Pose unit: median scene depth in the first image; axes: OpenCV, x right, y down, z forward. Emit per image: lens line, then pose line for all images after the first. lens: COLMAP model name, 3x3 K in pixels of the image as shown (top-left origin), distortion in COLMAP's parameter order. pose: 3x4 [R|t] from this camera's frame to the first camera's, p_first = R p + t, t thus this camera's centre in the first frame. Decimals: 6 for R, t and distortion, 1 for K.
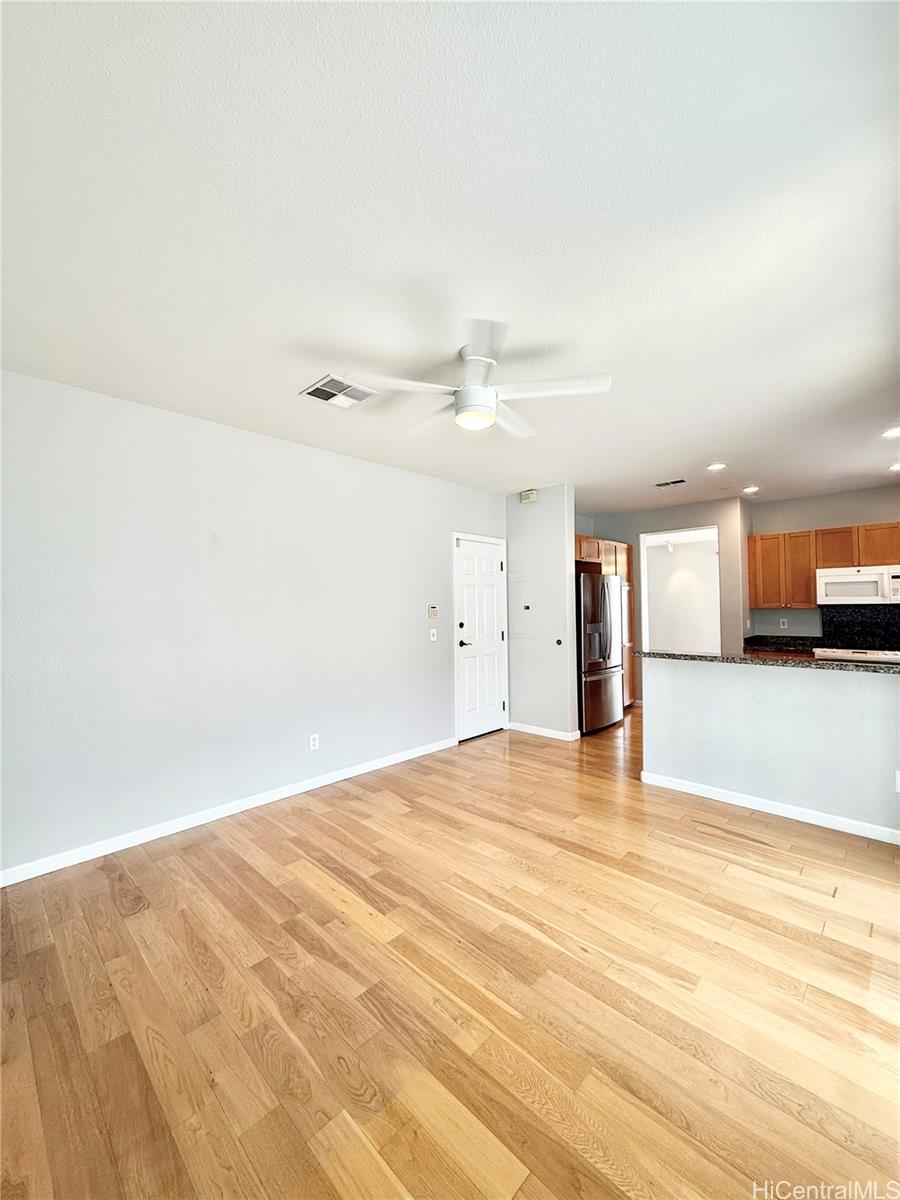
lens RADIAL K [[480.2, 0, 453.1], [0, 480.2, 592.2], [0, 0, 1]] dist [0.000295, -0.000446]
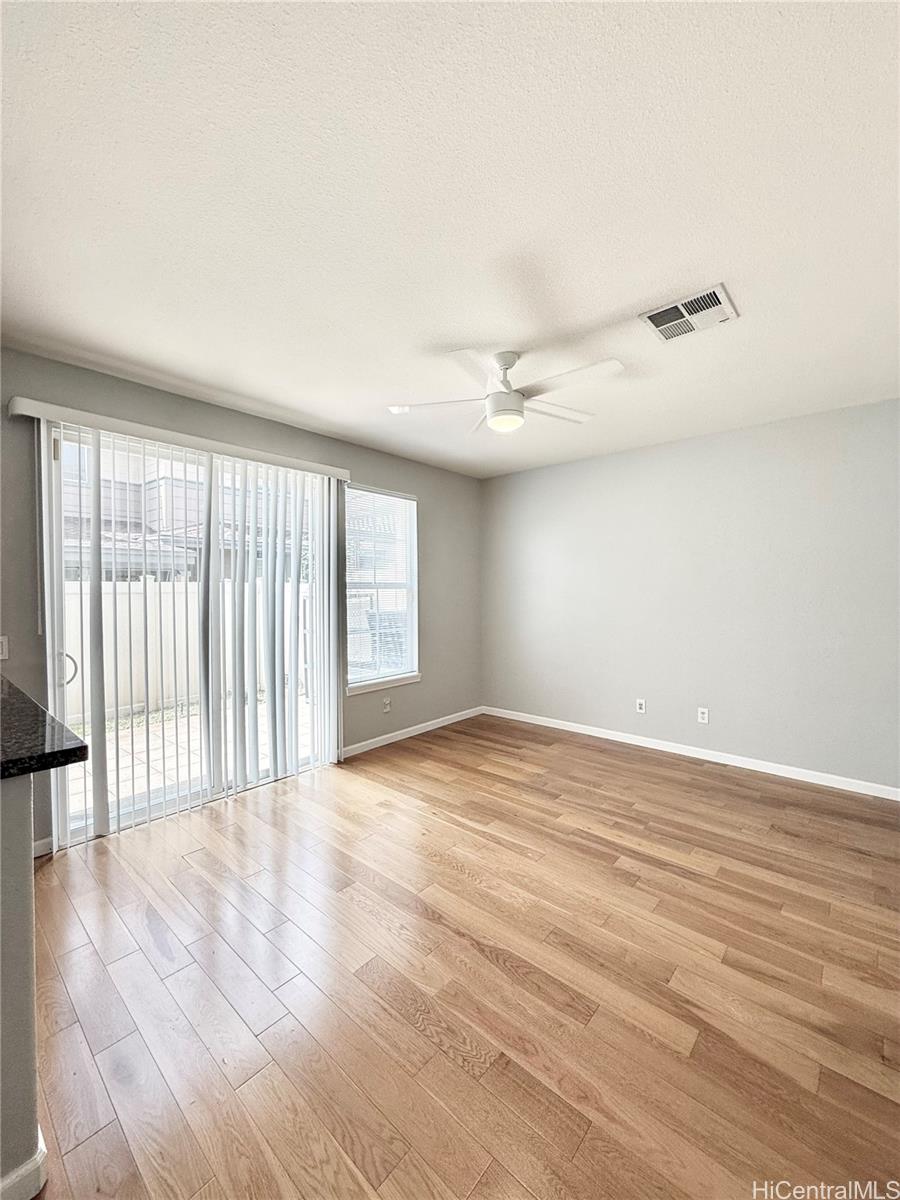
lens RADIAL K [[480.2, 0, 450.3], [0, 480.2, 596.7], [0, 0, 1]] dist [0.000295, -0.000446]
pose [[-0.998782, 0.016060, -0.046660, 0.241084], [0.016510, 0.999821, -0.009274, 0.050028], [0.046503, -0.010033, -0.998868, 2.181461]]
